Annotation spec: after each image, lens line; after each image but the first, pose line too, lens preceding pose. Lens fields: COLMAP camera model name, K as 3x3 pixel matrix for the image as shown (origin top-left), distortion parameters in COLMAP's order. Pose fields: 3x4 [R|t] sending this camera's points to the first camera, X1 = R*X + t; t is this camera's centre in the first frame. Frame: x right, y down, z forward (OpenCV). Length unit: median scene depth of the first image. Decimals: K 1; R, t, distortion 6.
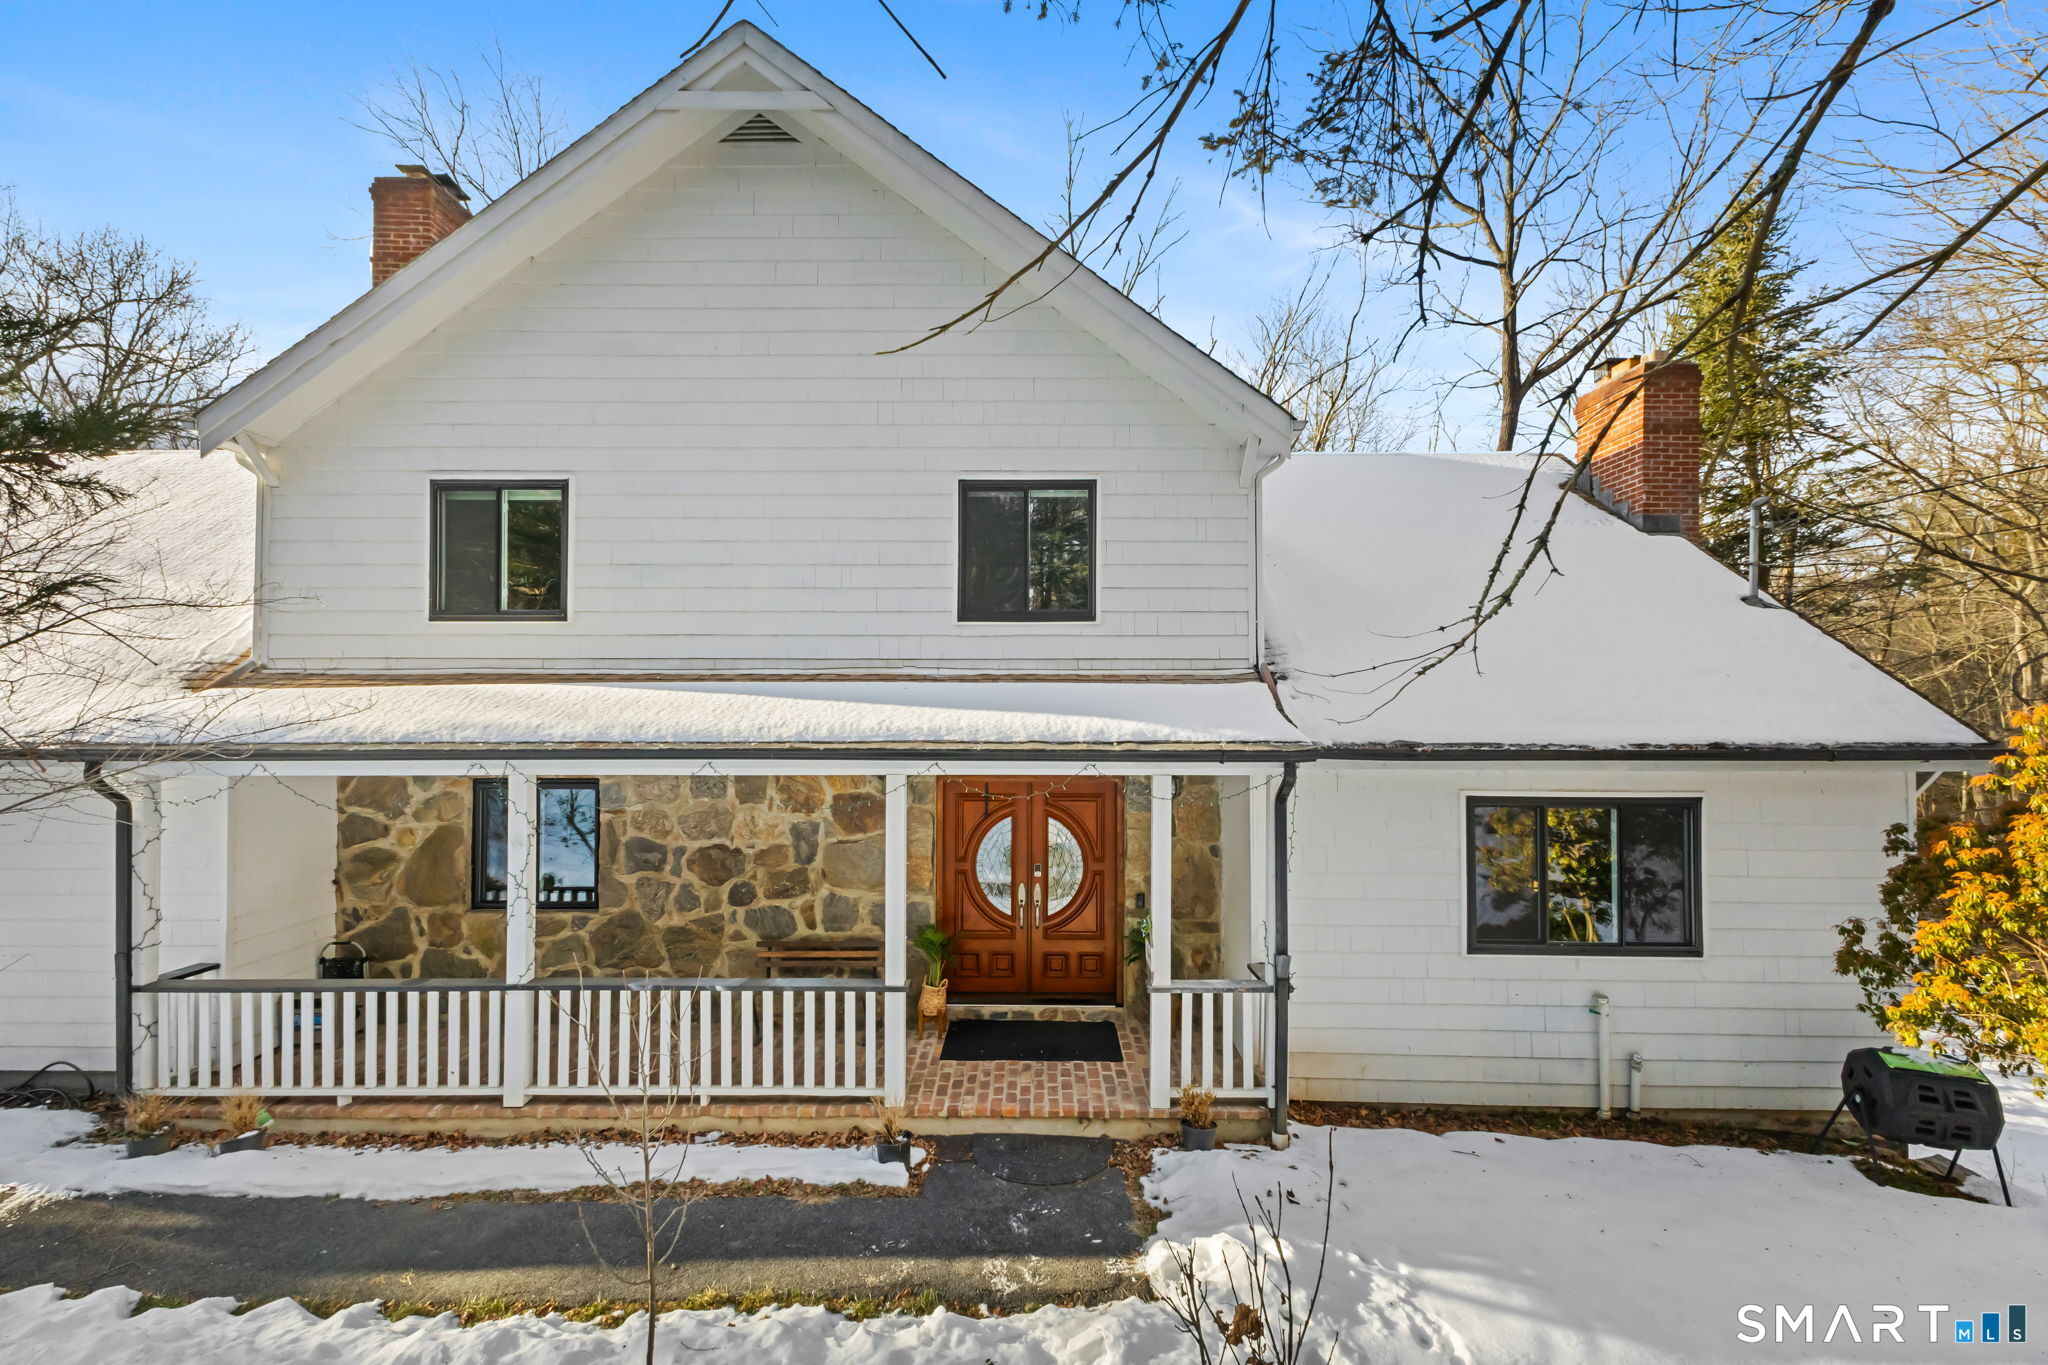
lens RADIAL K [[861.2, 0, 1024.0], [0, 861.2, 716.7], [0, 0, 1]] dist [0.001799, 0.000122]
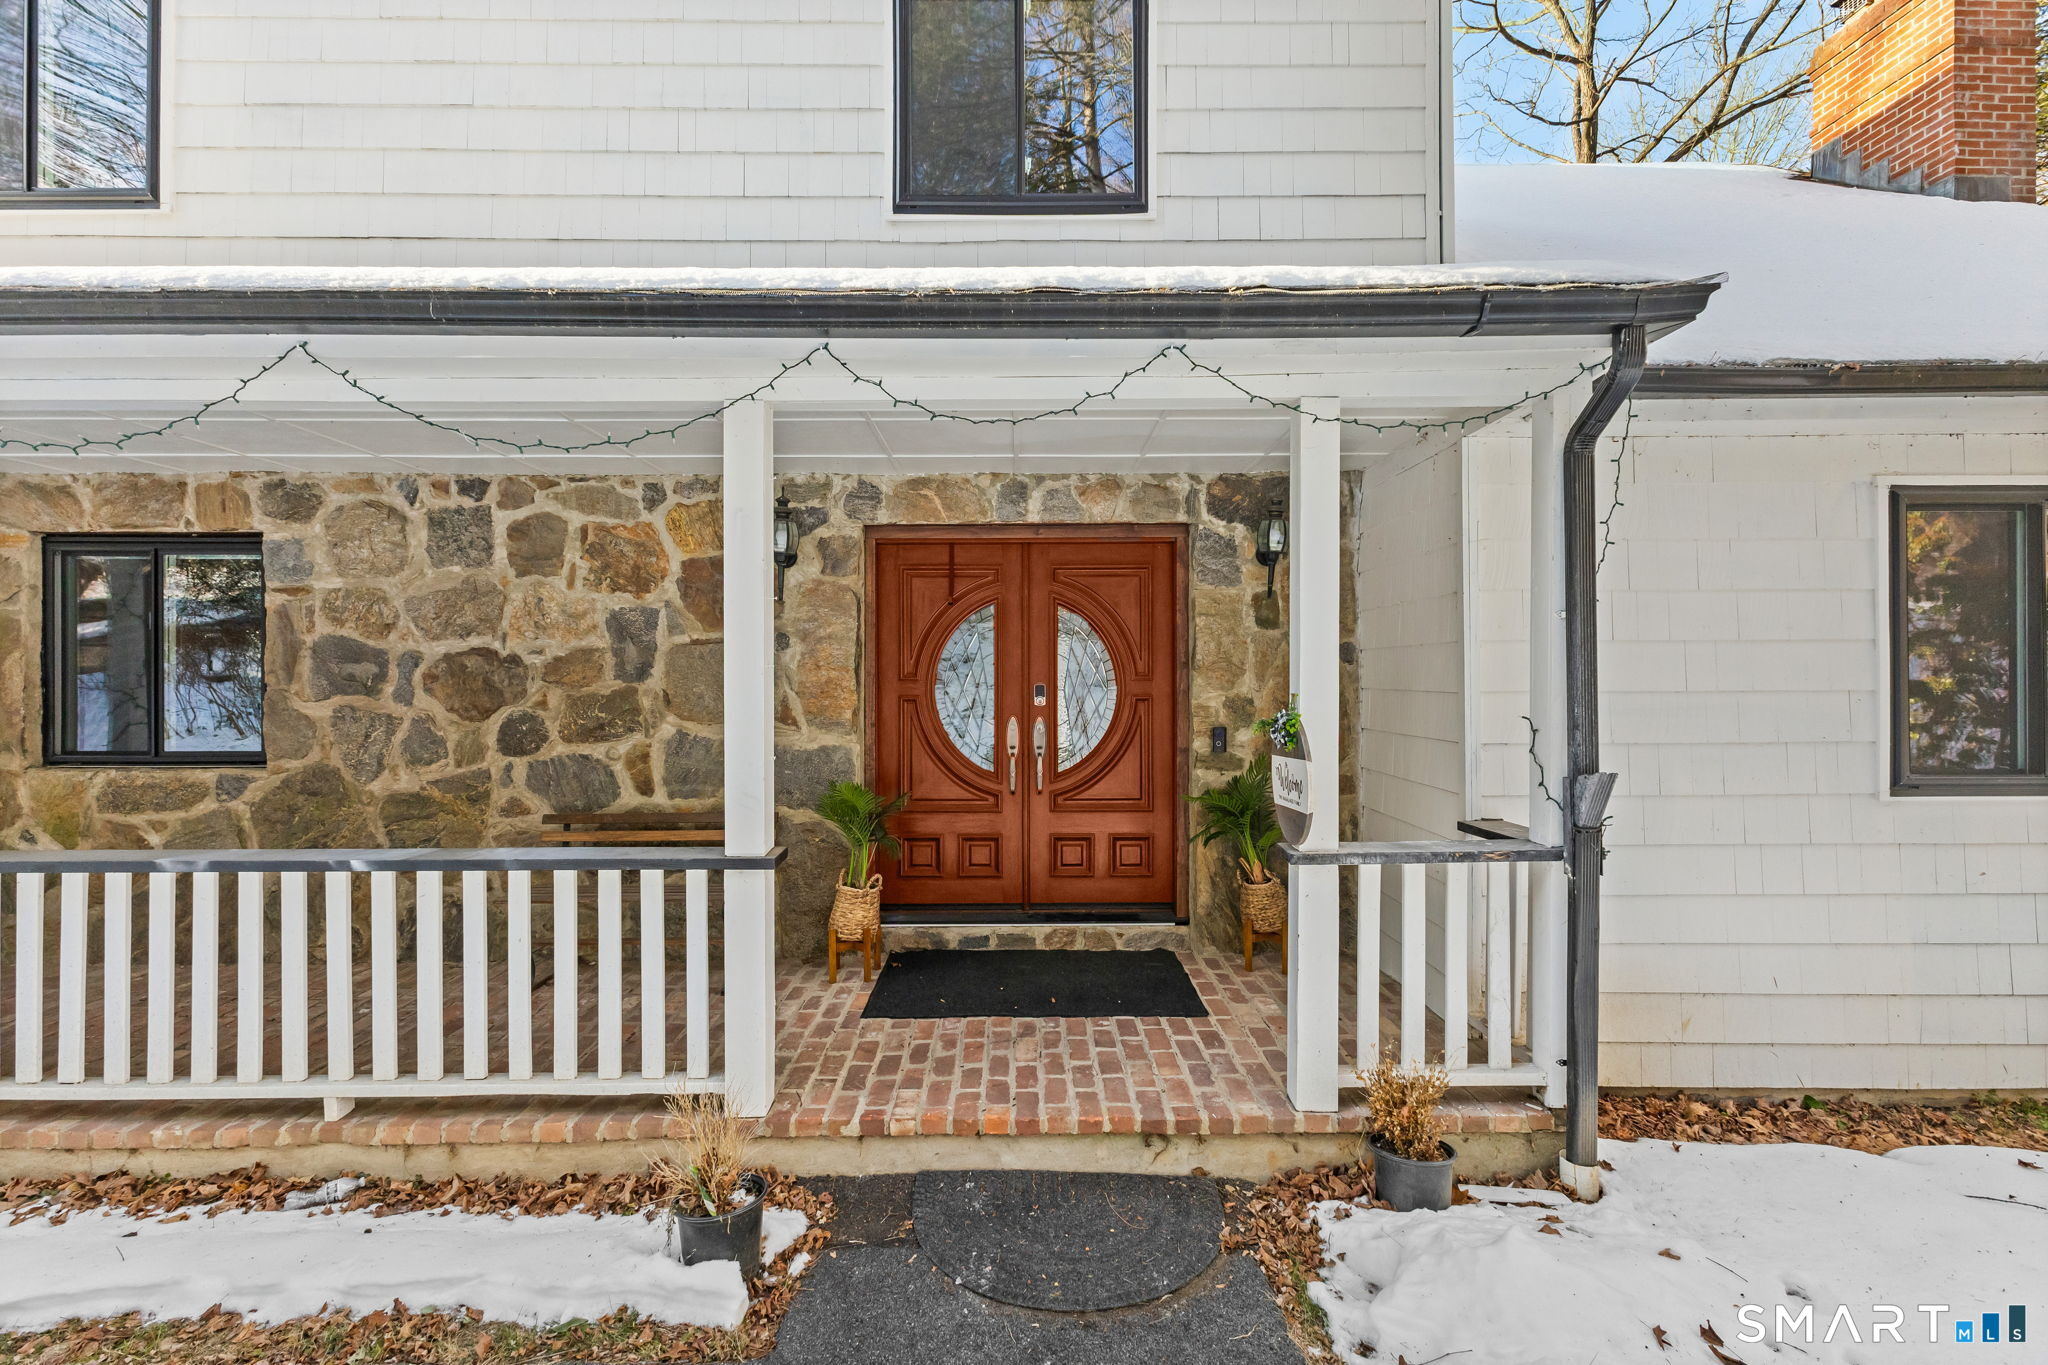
lens RADIAL K [[884.9, 0, 1024.0], [0, 884.9, 682.5], [0, 0, 1]] dist [0.002099, -0.000089]
pose [[0.999763, -0.005393, 0.021107, -0.007622], [0.005264, 0.999967, 0.006153, 0.170320], [-0.021139, -0.006041, 0.999758, 0.409492]]
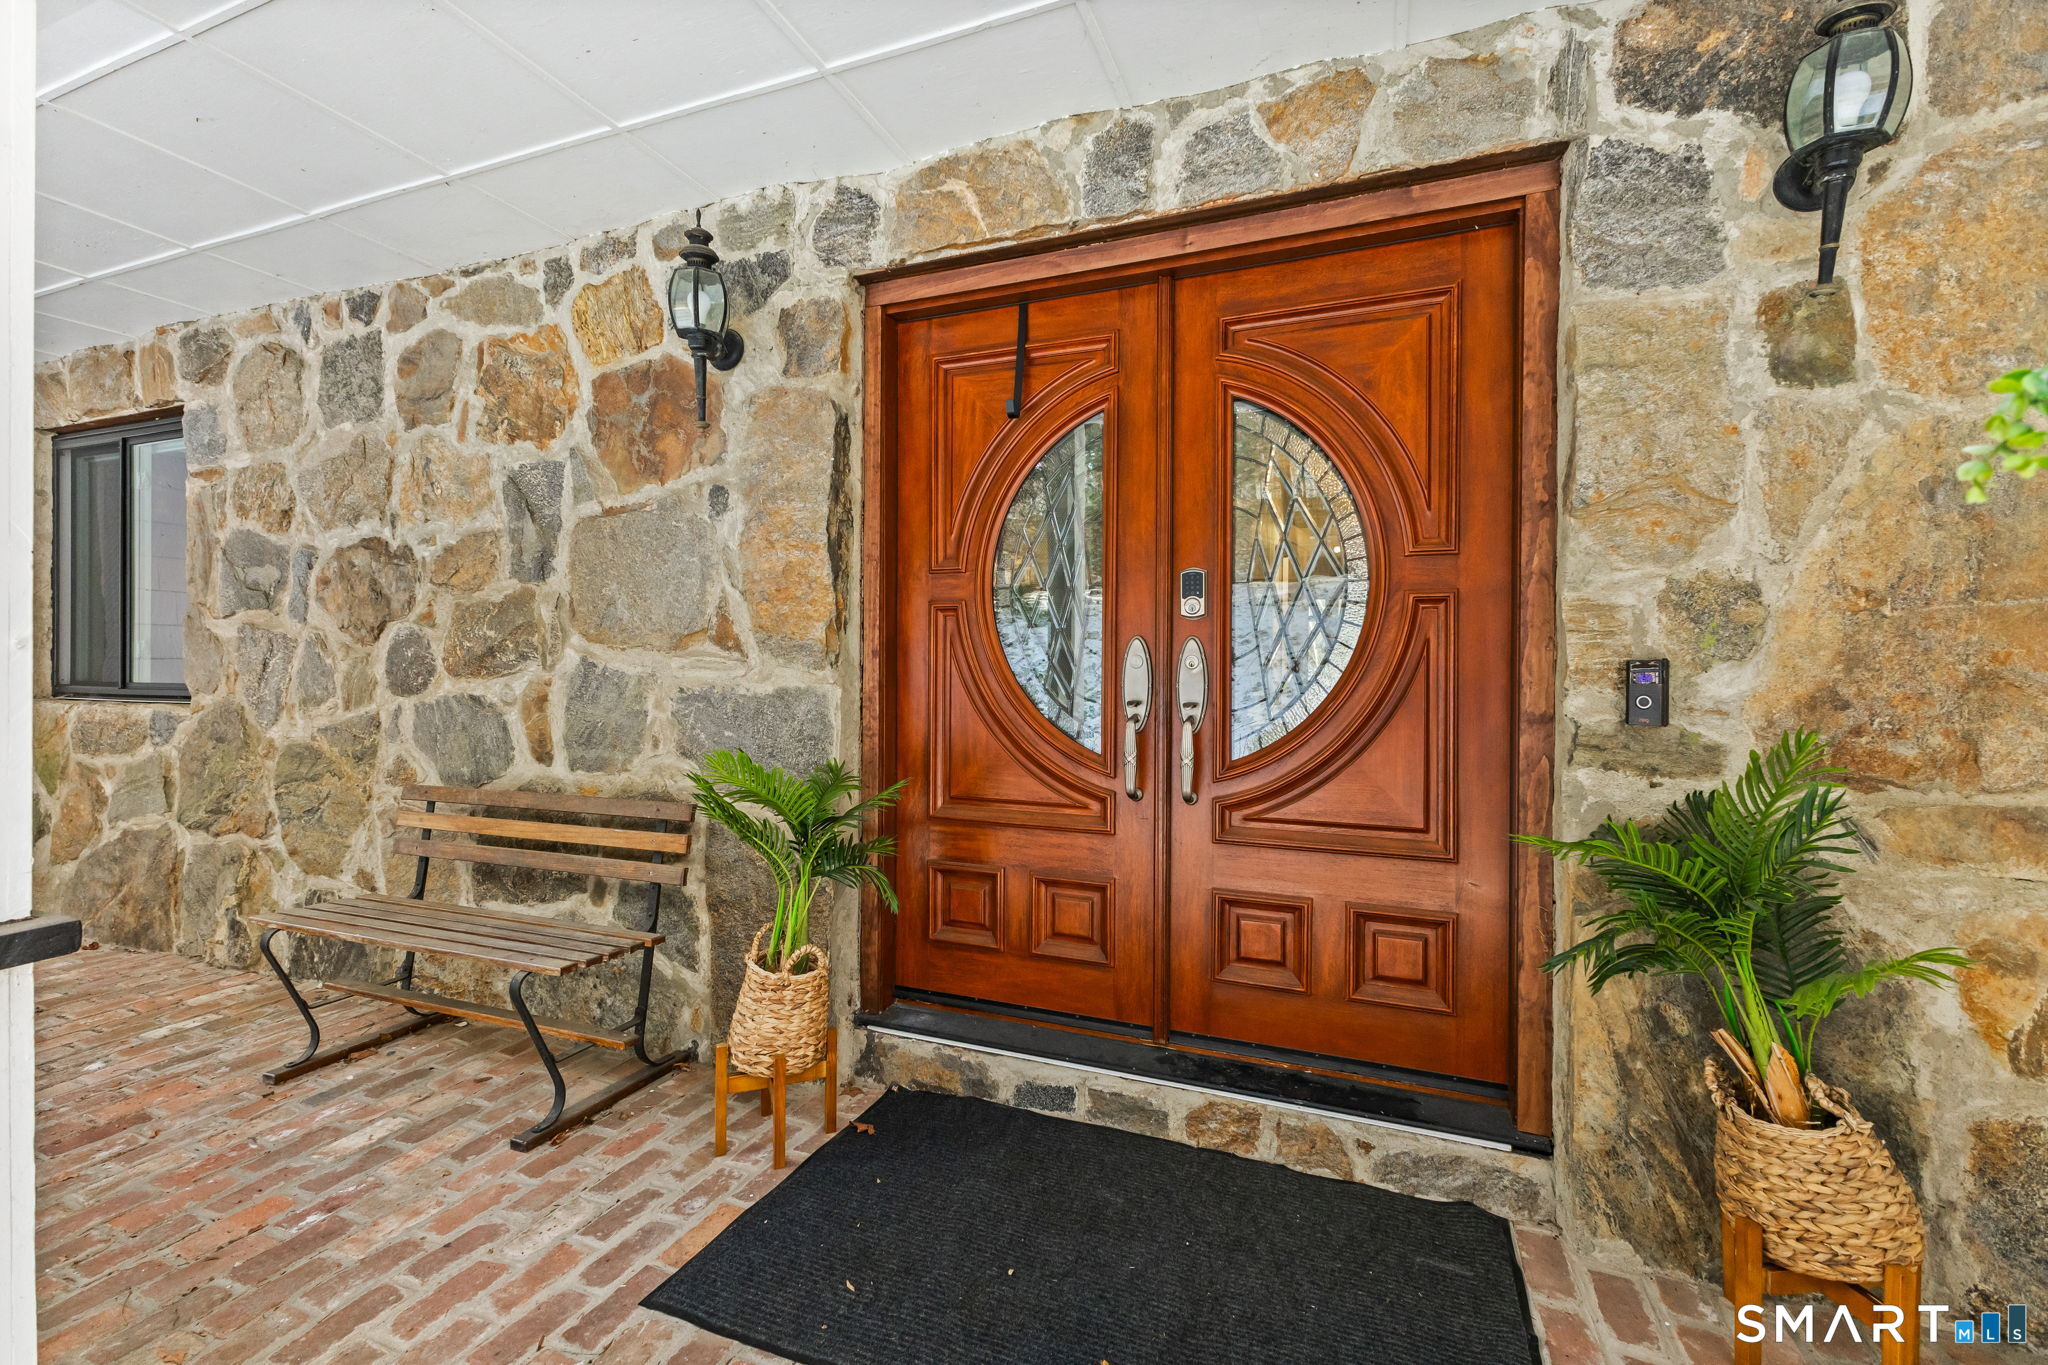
lens RADIAL K [[889.0, 0, 1015.4], [0, 889.0, 669.4], [0, 0, 1]] dist [0.005284, 0.000146]
pose [[0.931941, 0.004050, -0.362587, 0.068264], [-0.003310, 0.999991, 0.002661, 0.207262], [0.362594, -0.001280, 0.931946, 0.730772]]
